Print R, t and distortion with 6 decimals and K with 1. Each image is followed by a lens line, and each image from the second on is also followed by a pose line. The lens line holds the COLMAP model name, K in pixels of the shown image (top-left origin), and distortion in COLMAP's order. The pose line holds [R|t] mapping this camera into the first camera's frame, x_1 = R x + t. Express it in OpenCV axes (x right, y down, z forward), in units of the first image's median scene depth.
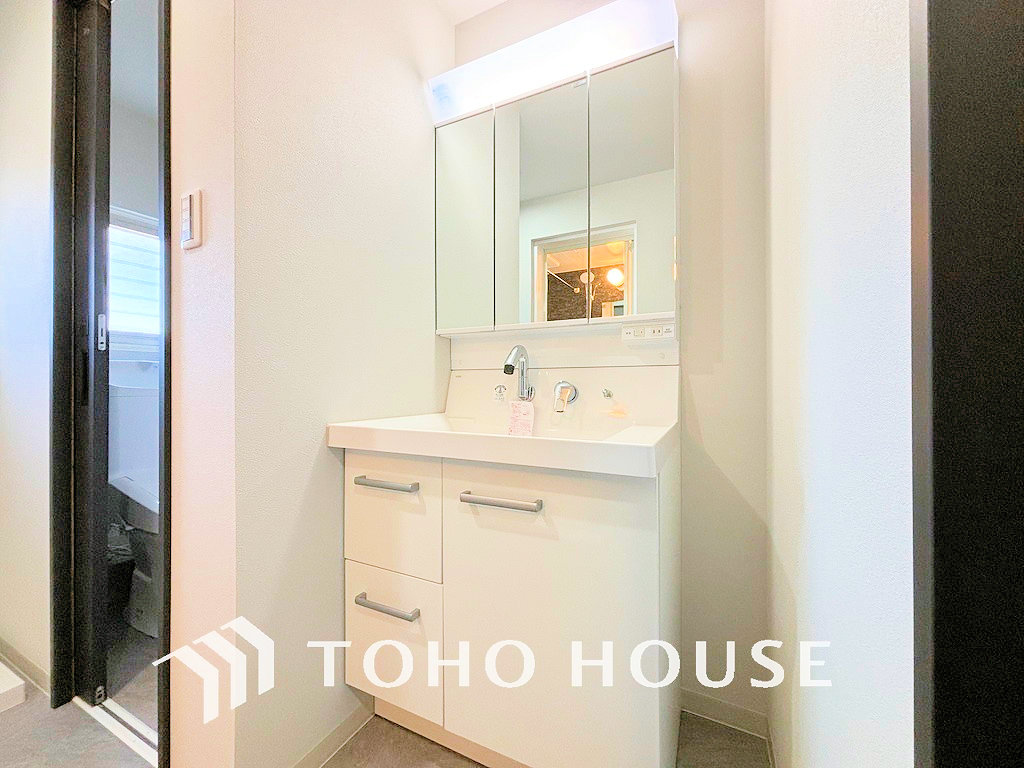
lens RADIAL K [[412.1, 0, 511.3], [0, 412.1, 383.8], [0, 0, 1]] dist [0.006299, 0.000054]
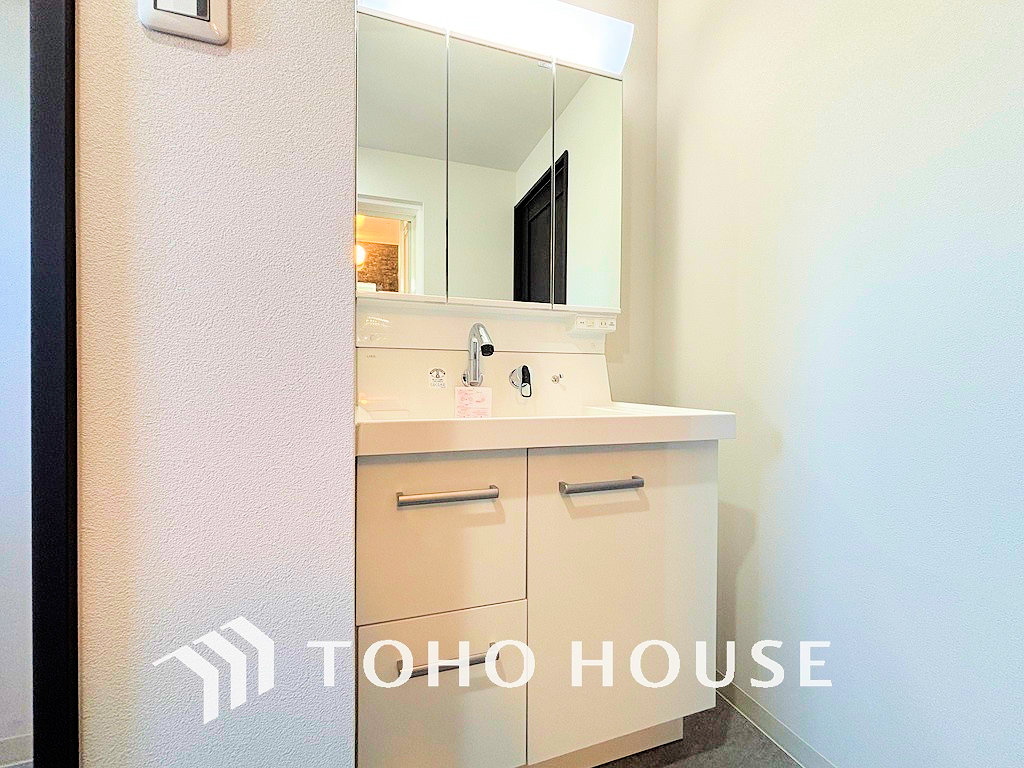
lens RADIAL K [[441.0, 0, 512.7], [0, 441.0, 385.5], [0, 0, 1]] dist [0.003144, 0.000158]
pose [[0.696223, -0.003112, 0.717819, -0.657016], [-0.008013, 0.999895, 0.012107, 0.029650], [-0.717781, -0.014181, 0.696124, 0.309639]]
